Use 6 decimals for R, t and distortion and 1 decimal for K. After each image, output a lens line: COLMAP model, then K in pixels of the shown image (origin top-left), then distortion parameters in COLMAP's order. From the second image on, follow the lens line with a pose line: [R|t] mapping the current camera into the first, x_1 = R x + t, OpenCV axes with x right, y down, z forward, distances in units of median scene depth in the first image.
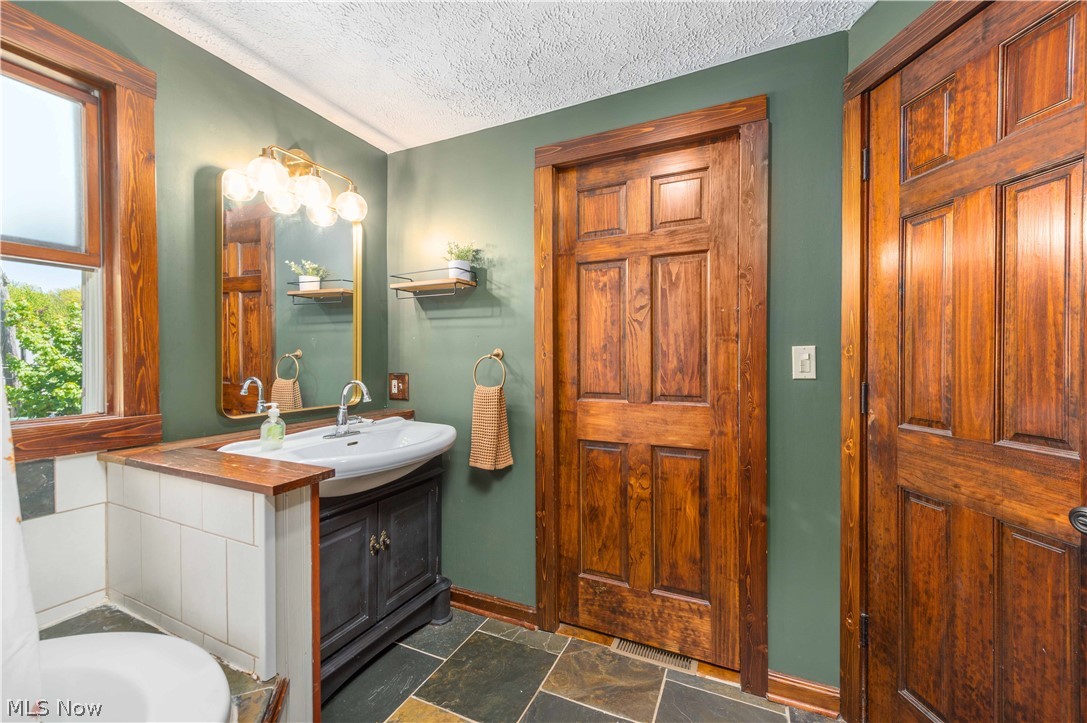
lens RADIAL K [[430.4, 0, 542.1], [0, 430.4, 356.2], [0, 0, 1]] dist [0.002955, 0.000113]
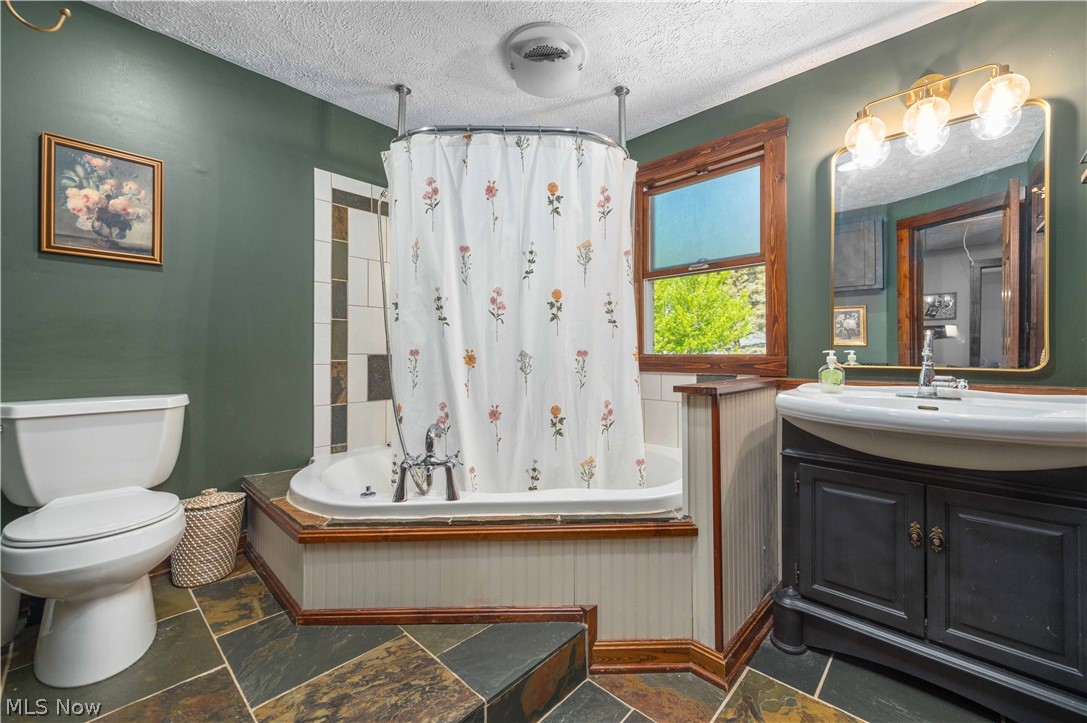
lens RADIAL K [[430.4, 0, 542.1], [0, 430.4, 356.2], [0, 0, 1]] dist [0.002955, 0.000113]
pose [[-0.321640, 0.005655, -0.946845, 0.694206], [-0.009393, 0.999914, 0.009163, 0.127221], [0.946815, 0.011840, -0.321560, 0.699555]]
